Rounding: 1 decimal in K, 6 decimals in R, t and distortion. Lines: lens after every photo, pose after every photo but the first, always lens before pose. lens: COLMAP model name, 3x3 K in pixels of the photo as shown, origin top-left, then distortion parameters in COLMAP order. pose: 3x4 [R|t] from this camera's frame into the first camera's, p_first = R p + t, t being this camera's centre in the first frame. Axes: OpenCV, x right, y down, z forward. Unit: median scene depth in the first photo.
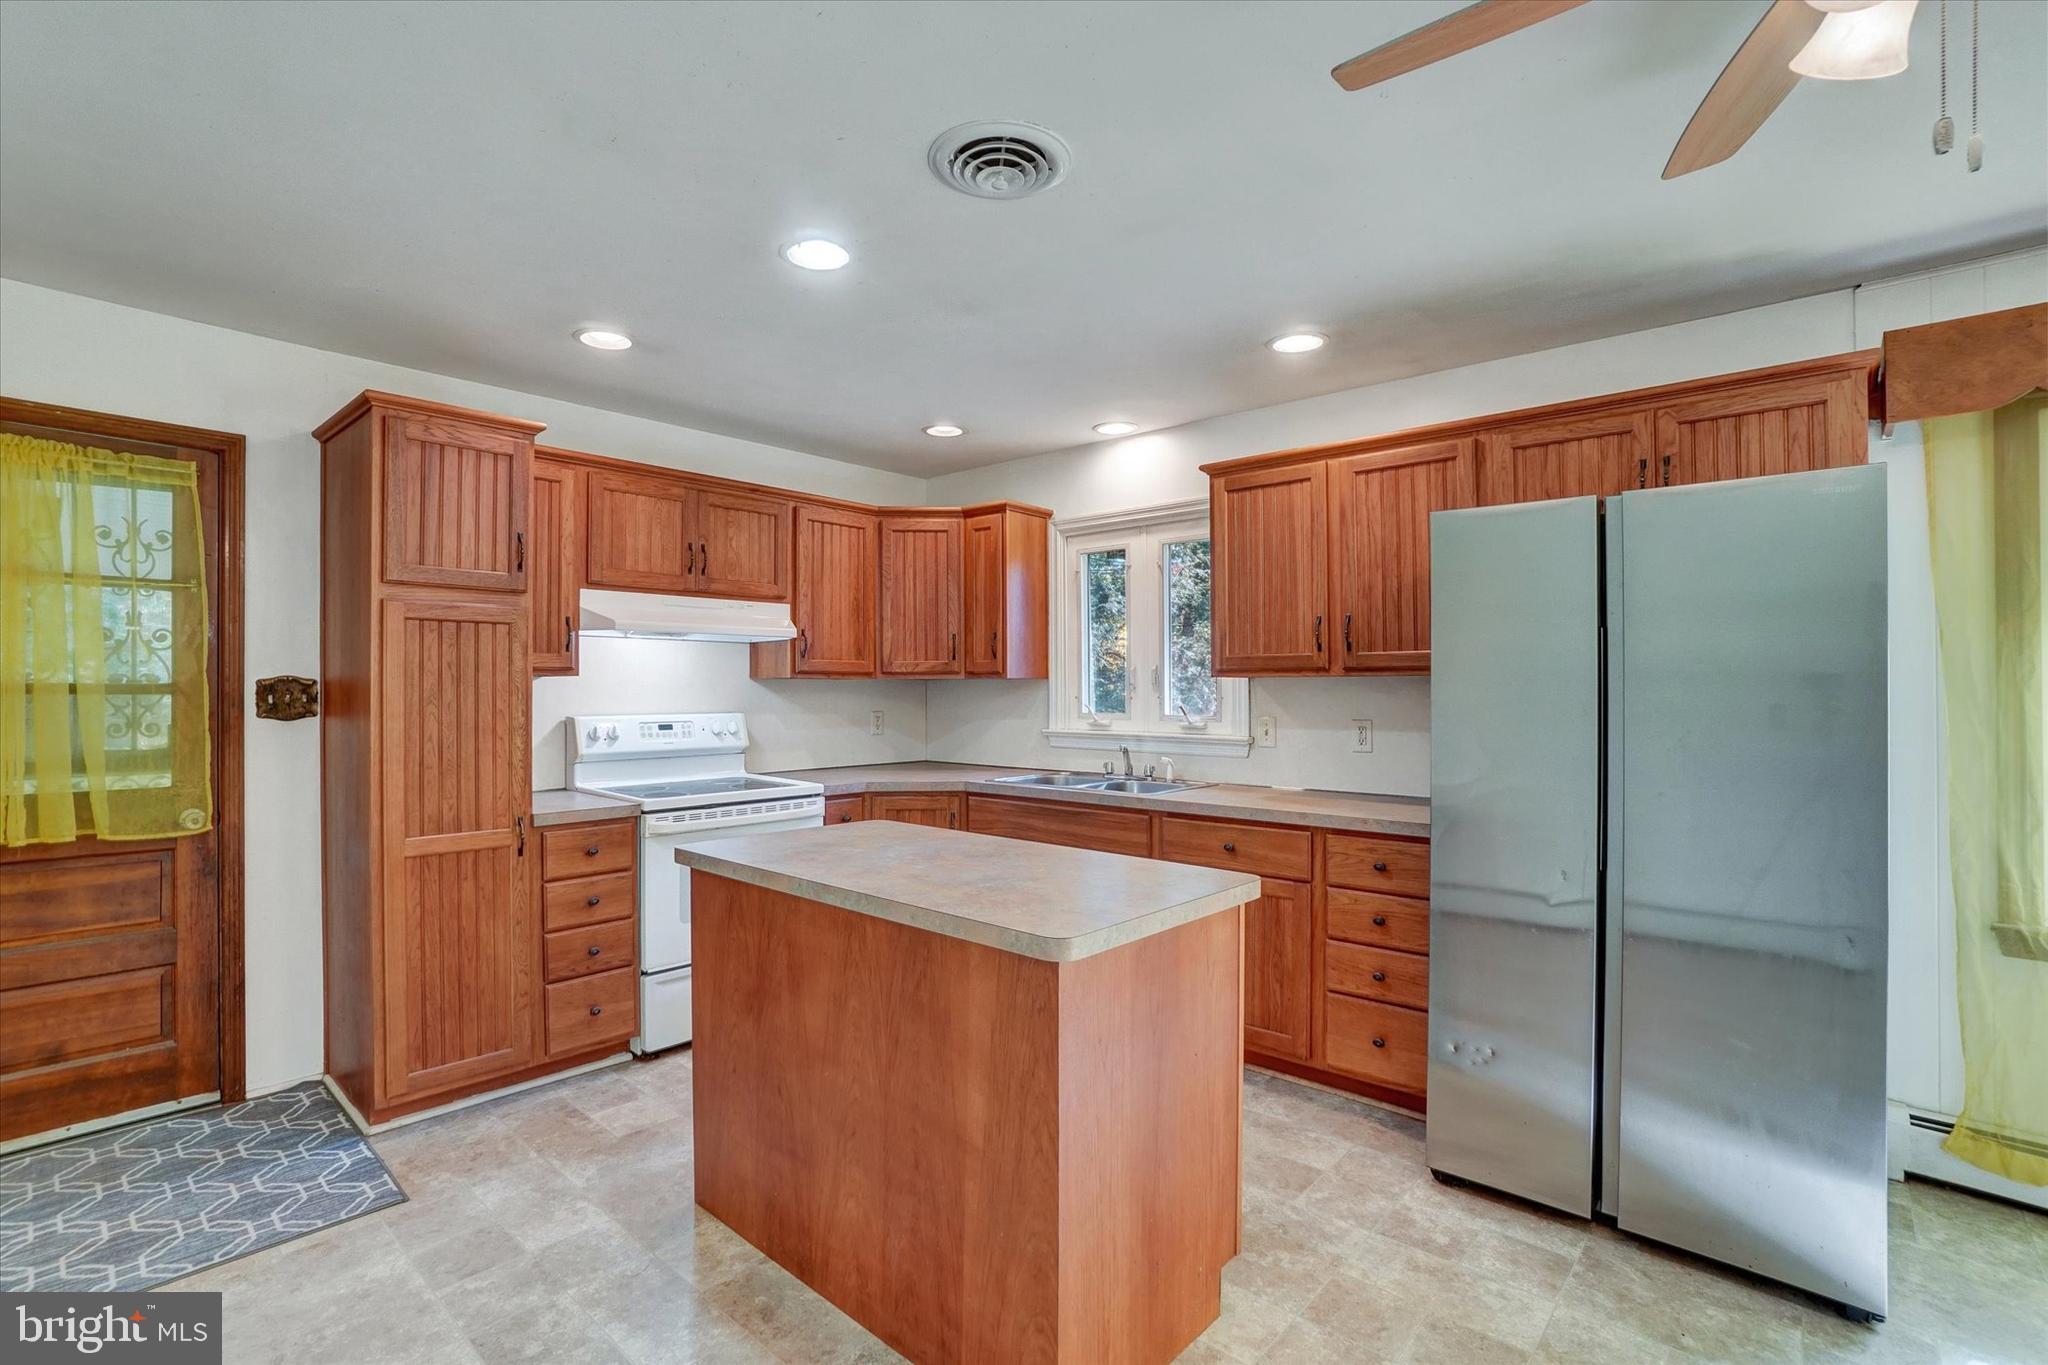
lens RADIAL K [[924.2, 0, 1031.0], [0, 924.2, 684.1], [0, 0, 1]] dist [-0.030538, 0.003151]
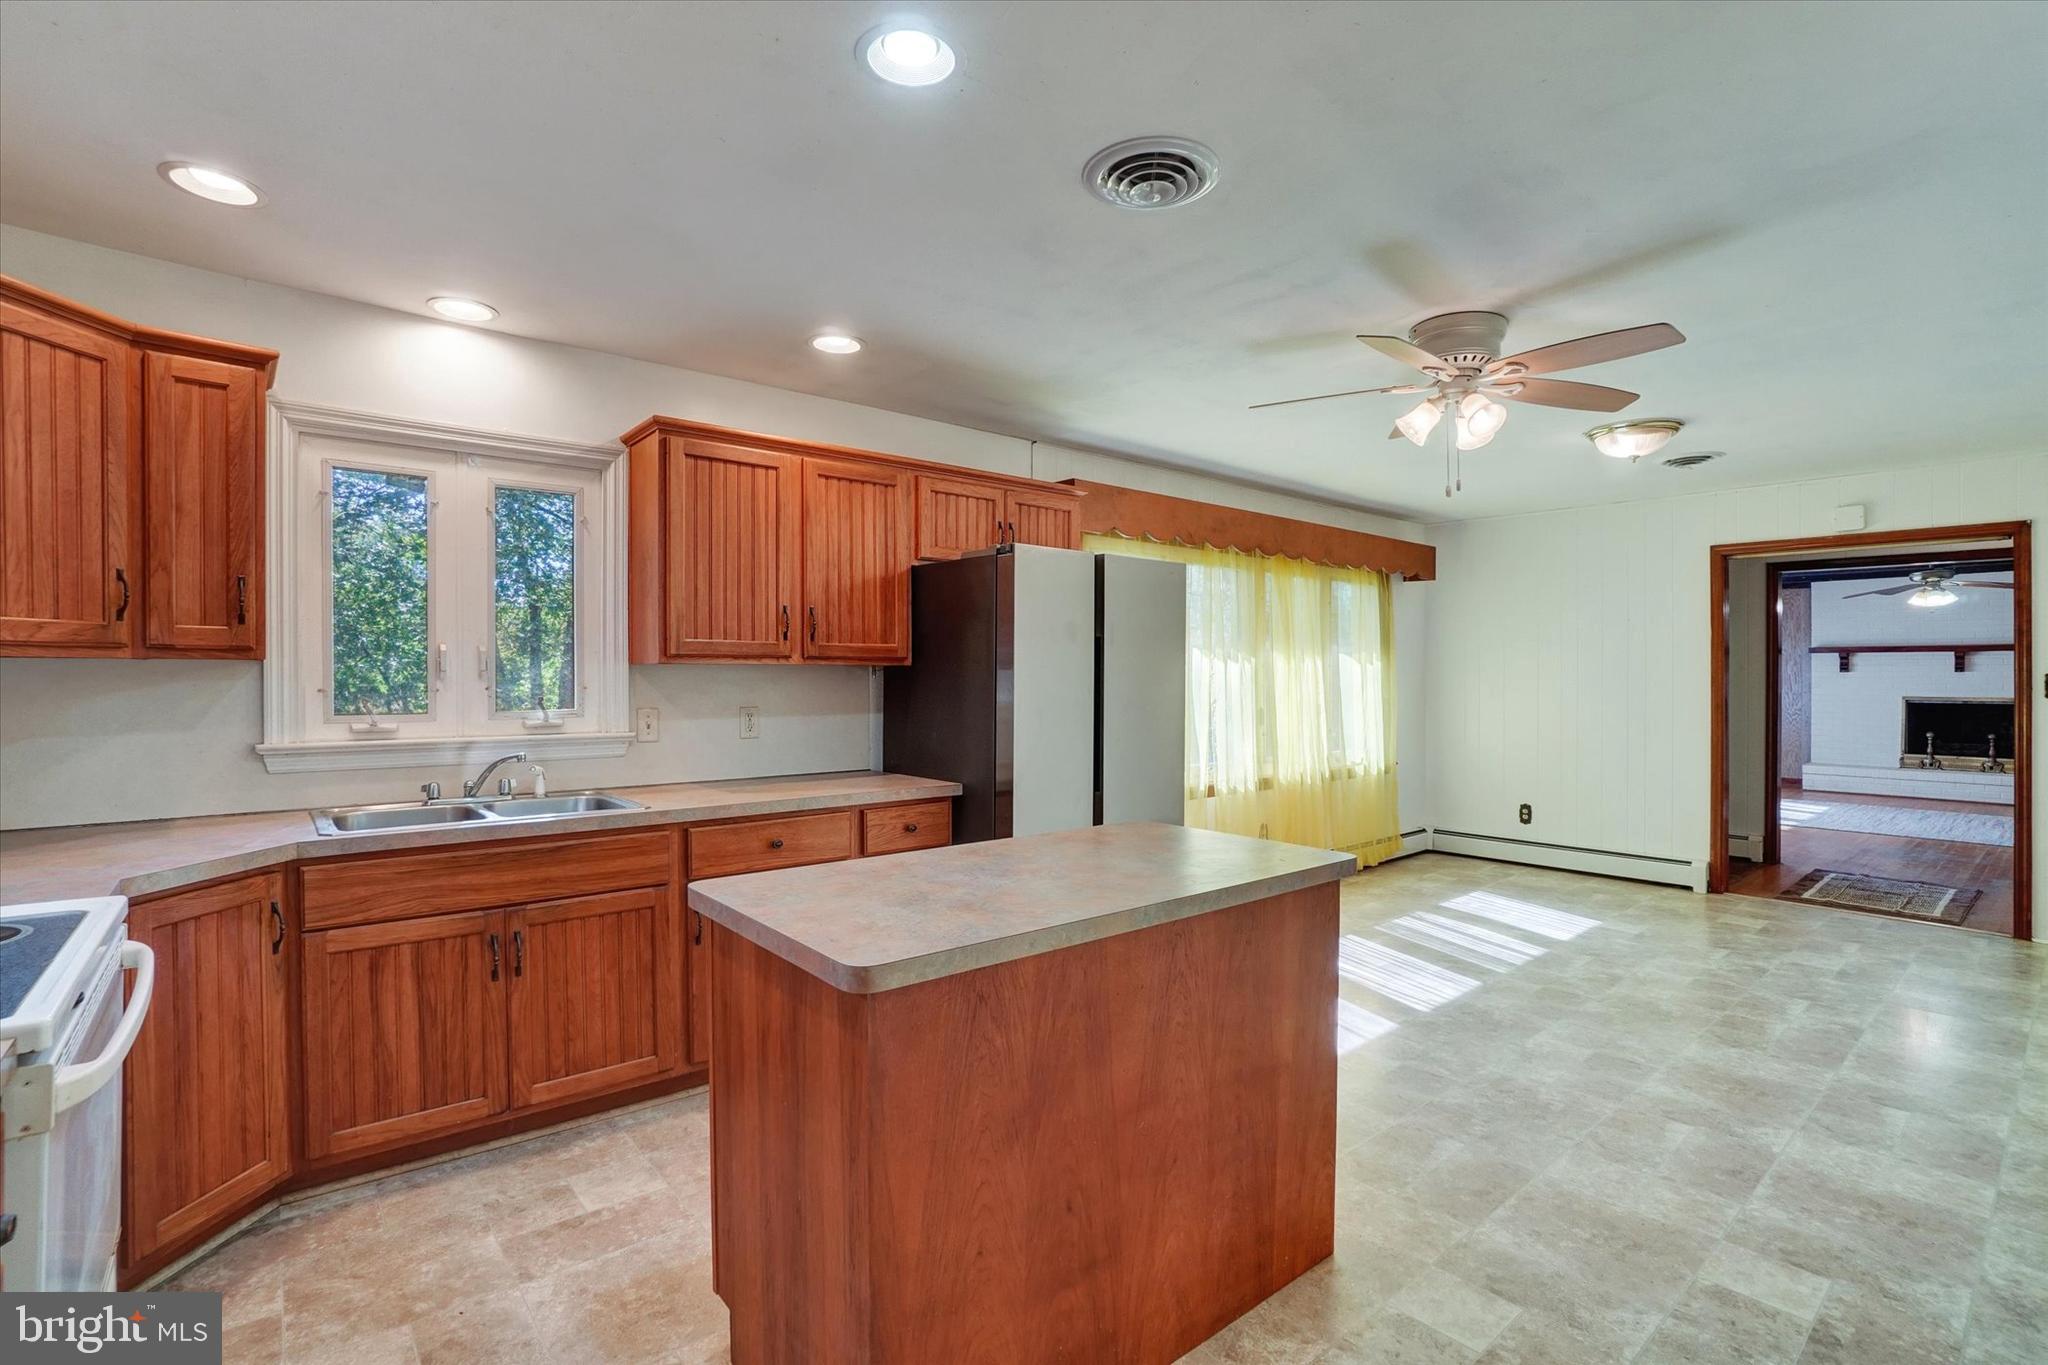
lens RADIAL K [[924.2, 0, 1004.9], [0, 924.2, 679.4], [0, 0, 1]] dist [-0.030538, 0.003151]
pose [[0.174210, -0.004174, 0.984700, -0.606215], [-0.004221, 0.999979, 0.004986, 0.002022], [-0.984700, -0.005025, 0.174188, 0.543987]]
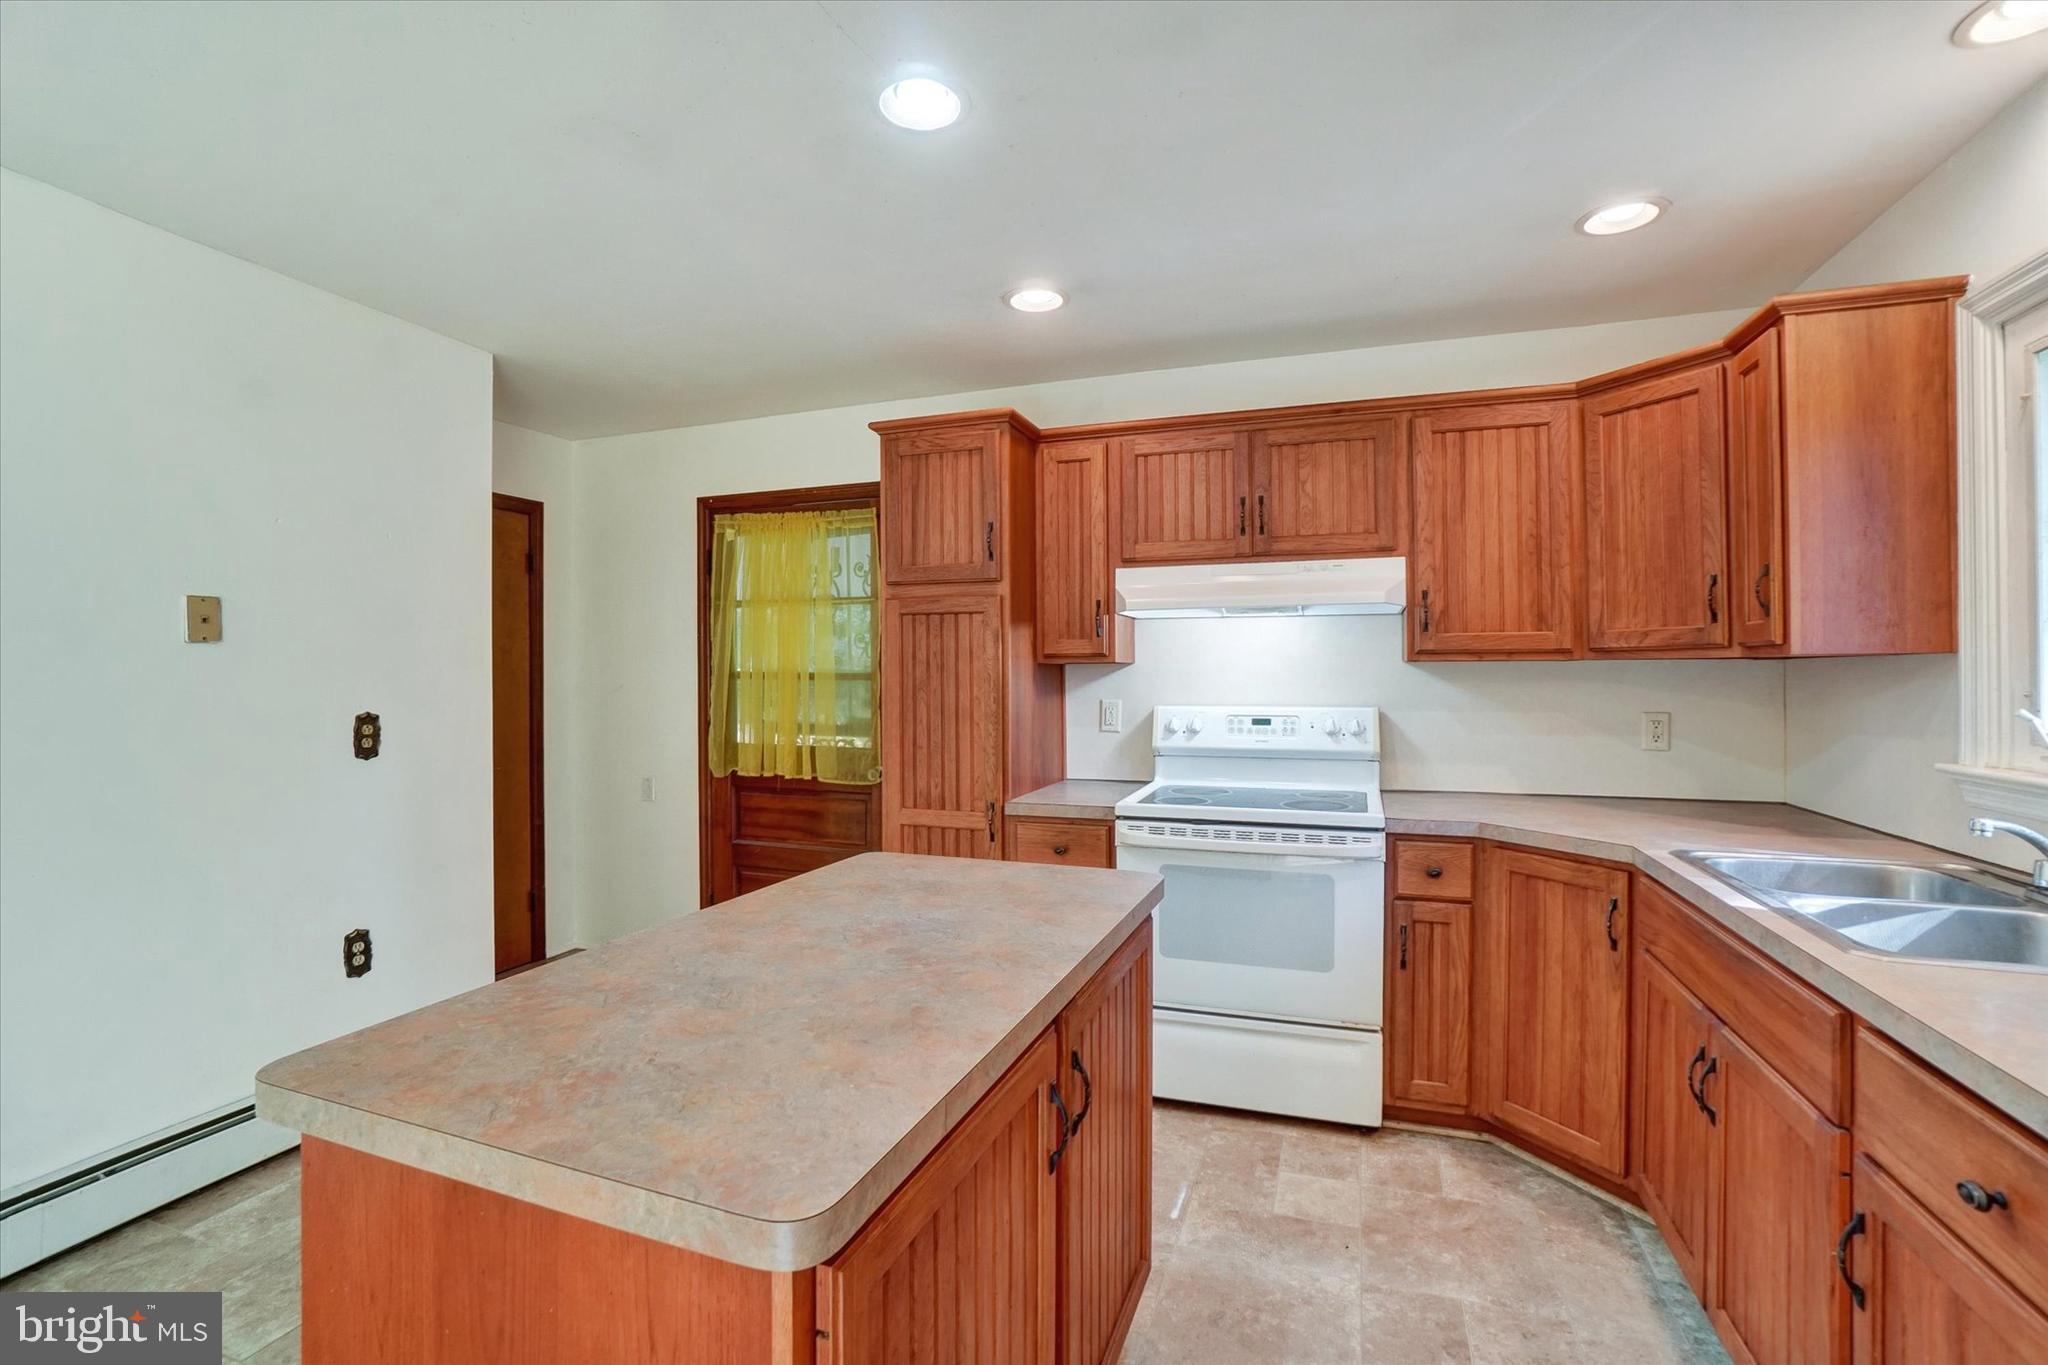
lens RADIAL K [[924.2, 0, 1040.9], [0, 924.2, 672.8], [0, 0, 1]] dist [-0.030538, 0.003151]
pose [[0.372228, -0.003786, -0.928134, 0.331791], [0.005375, 0.999984, -0.001923, 0.002776], [0.928126, -0.004273, 0.372242, 0.543559]]
